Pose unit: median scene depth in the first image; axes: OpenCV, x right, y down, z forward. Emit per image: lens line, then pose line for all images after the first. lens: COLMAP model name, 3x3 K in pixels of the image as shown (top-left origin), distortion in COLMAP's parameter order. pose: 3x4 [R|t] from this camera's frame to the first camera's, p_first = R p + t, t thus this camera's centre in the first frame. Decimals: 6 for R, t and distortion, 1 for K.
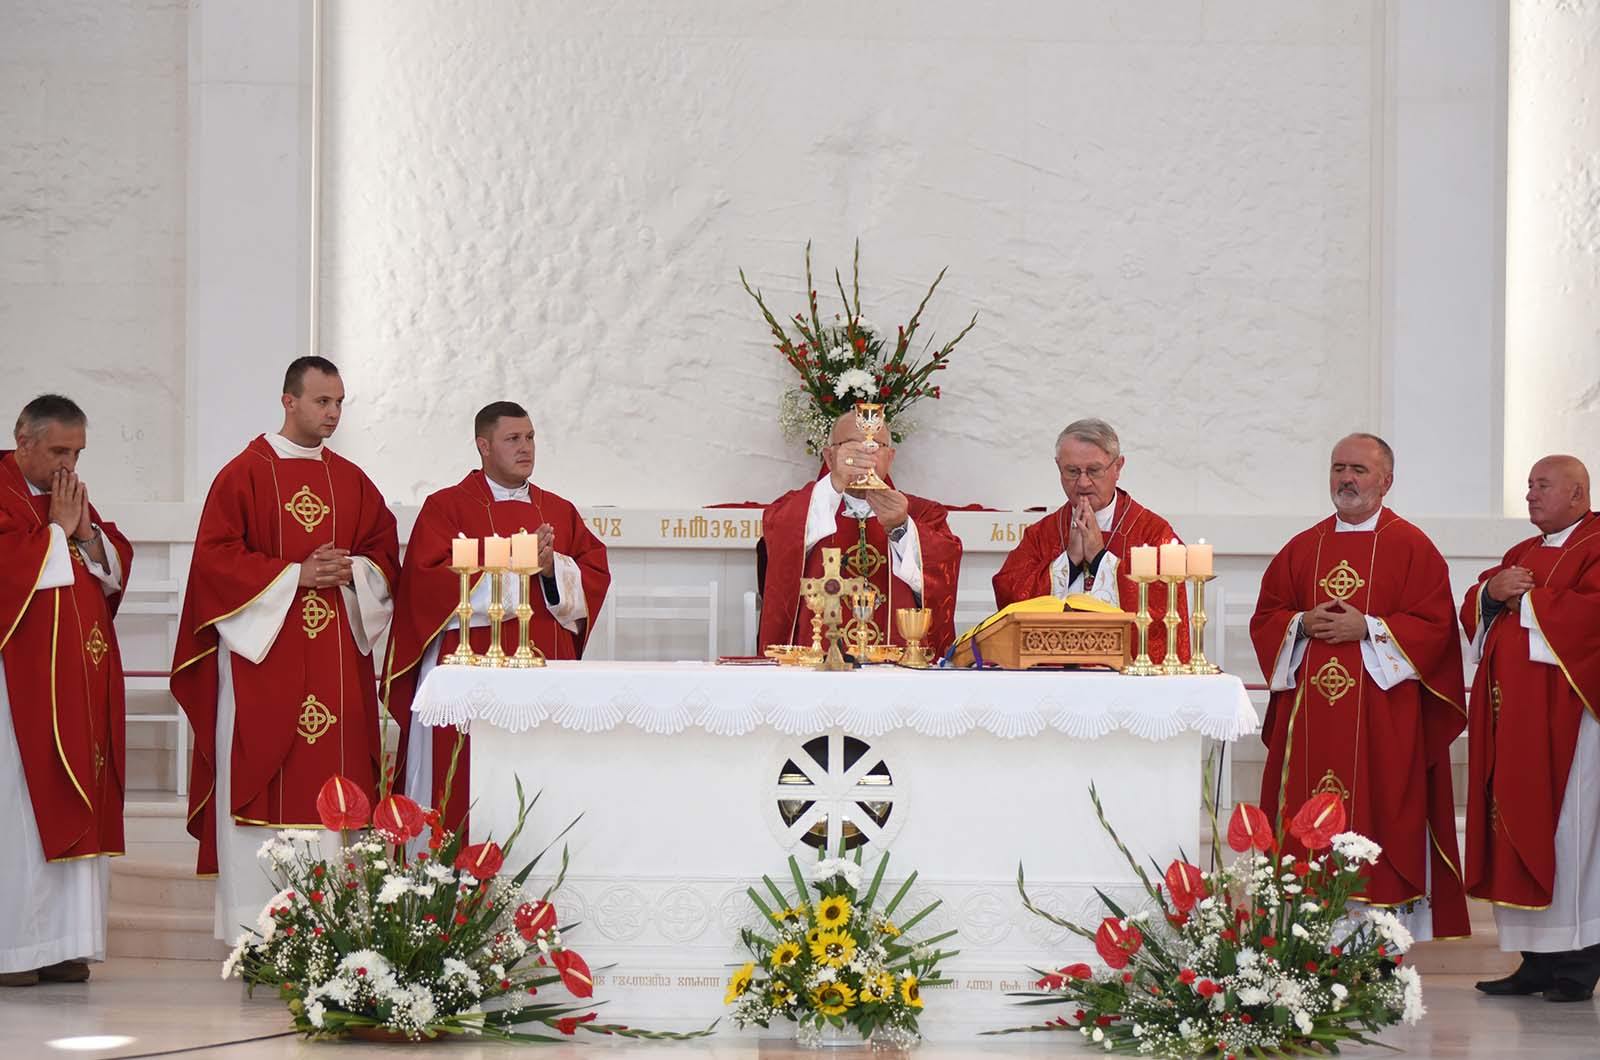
lens RADIAL K [[4949.0, 0, 800.0], [0, 4949.0, 530.0], [0, 0, 1]] dist [0.083829, 1.193949]
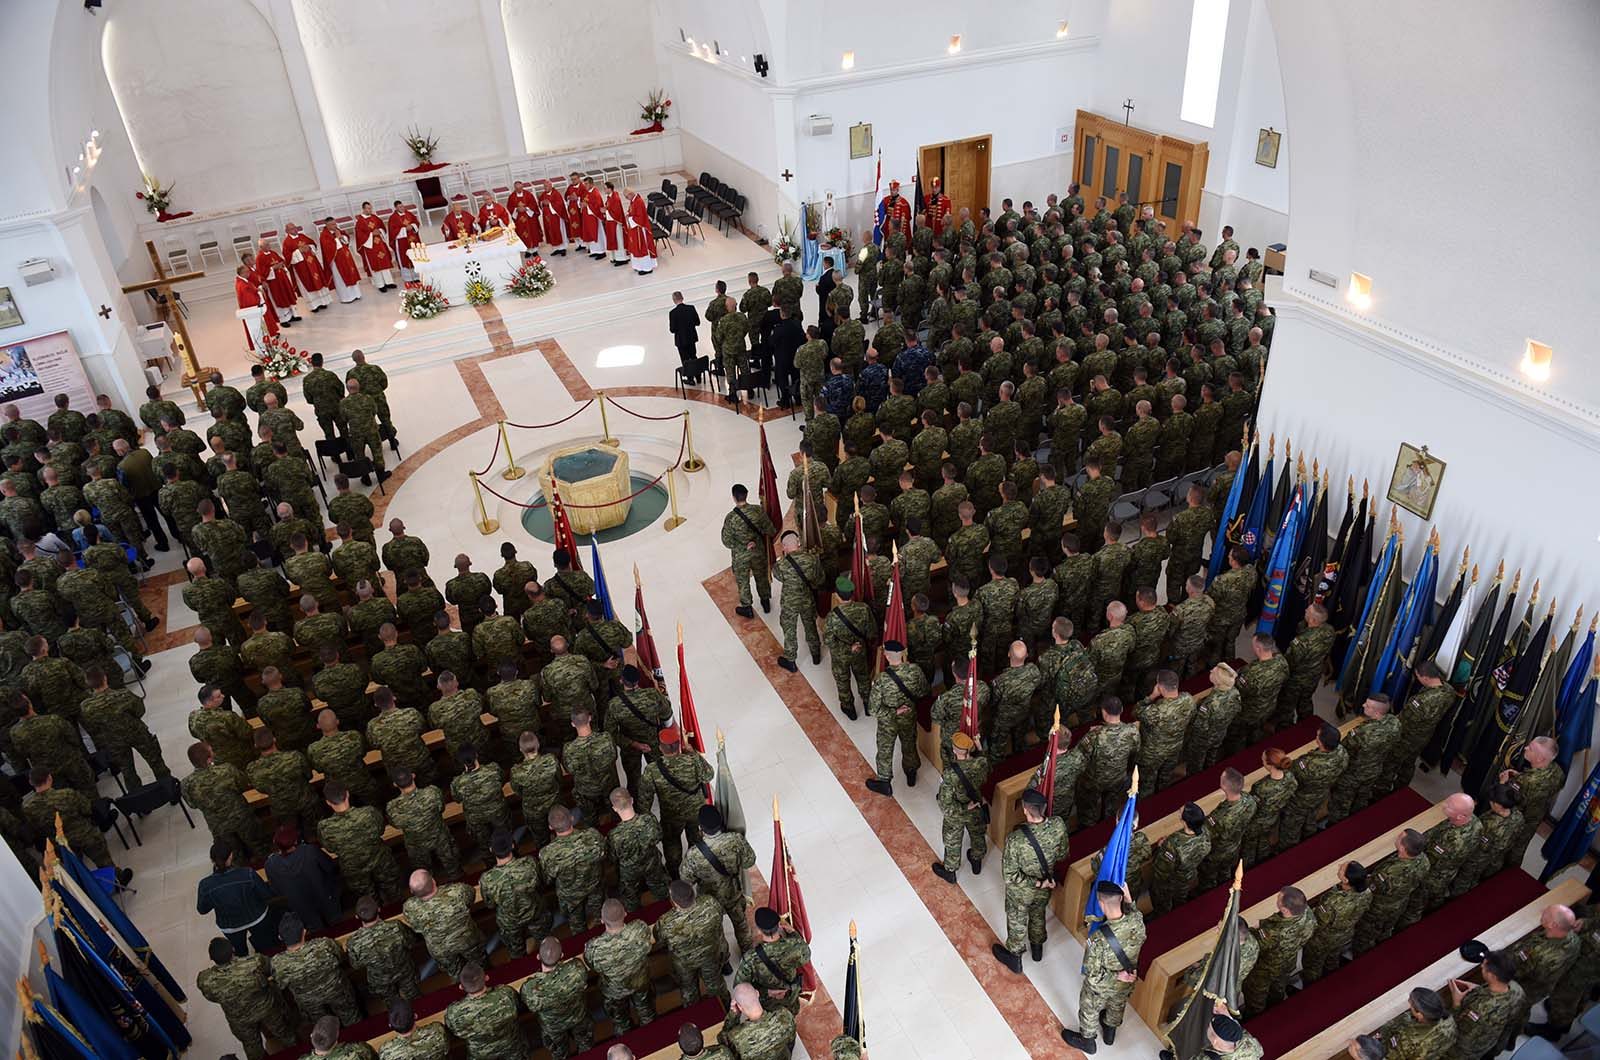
lens RADIAL K [[1120.2, 0, 800.0], [0, 1120.2, 530.0], [0, 0, 1]] dist [-0.003716, 0.000106]
pose [[0.901263, -0.300430, 0.312198, -0.195033], [0.069137, 0.811044, 0.580885, -0.577066], [-0.427721, -0.501946, 0.751735, -0.688574]]
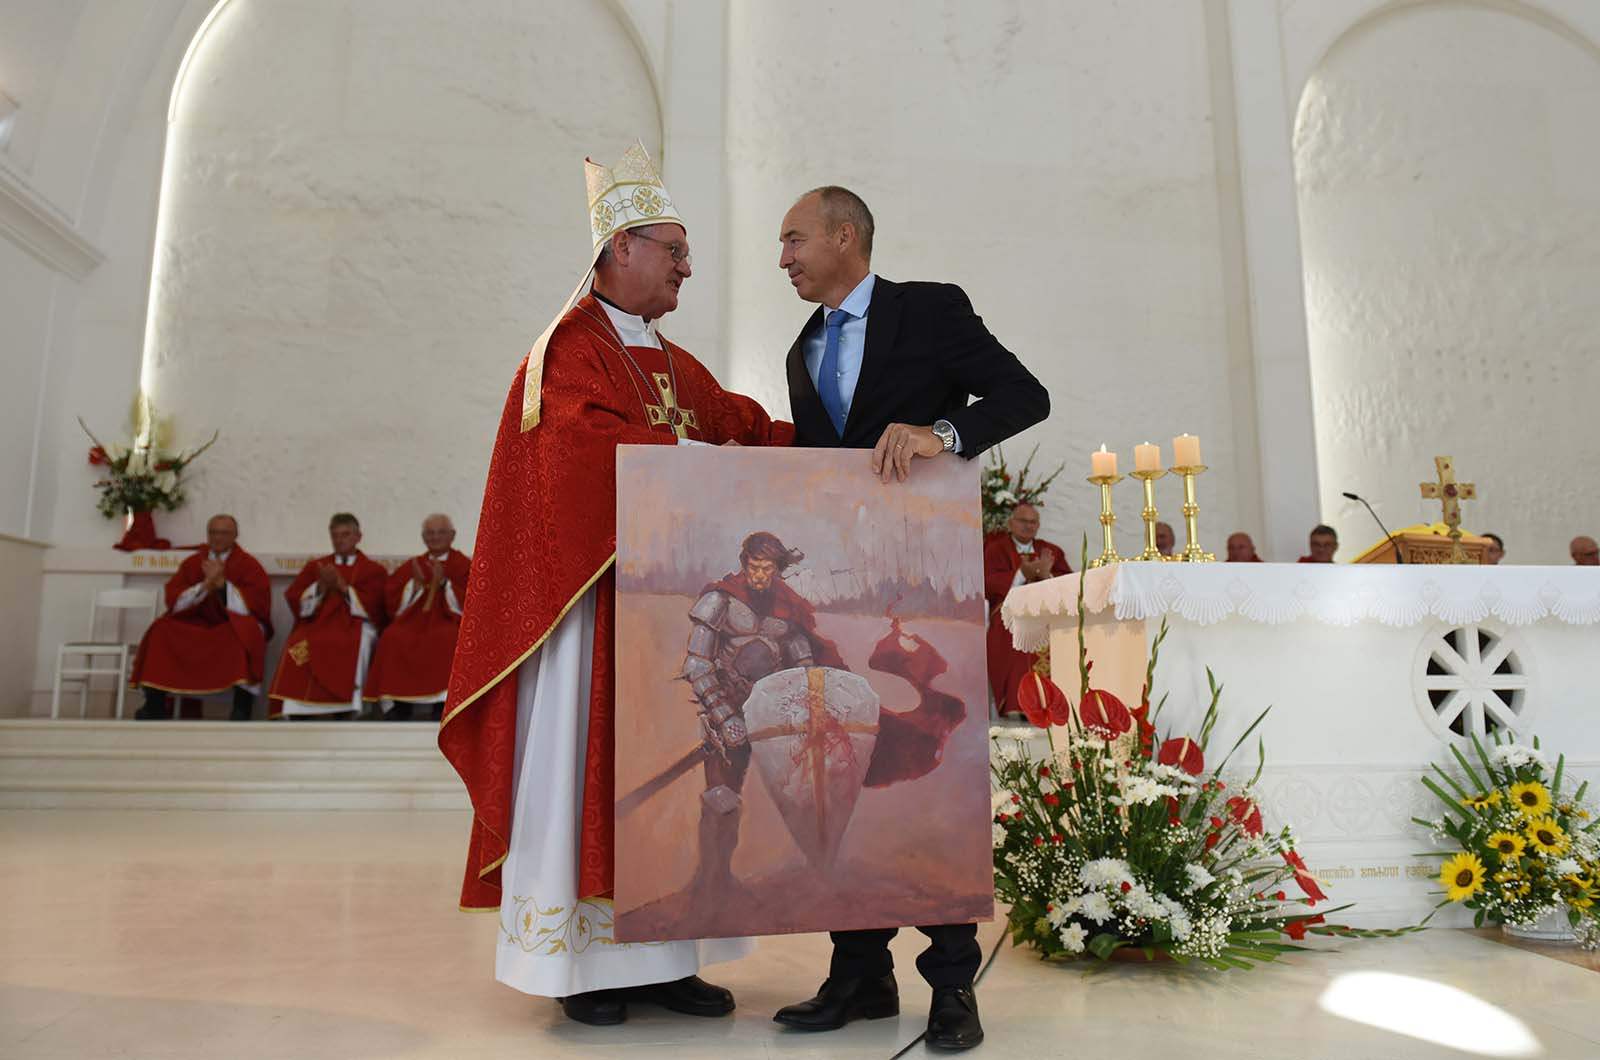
lens RADIAL K [[1120.2, 0, 800.0], [0, 1120.2, 530.0], [0, 0, 1]] dist [-0.003716, 0.000106]
pose [[0.990515, 0.000995, 0.137404, -0.168356], [0.016888, 0.991511, -0.128922, 0.049466], [-0.136366, 0.130019, 0.982089, 0.781347]]
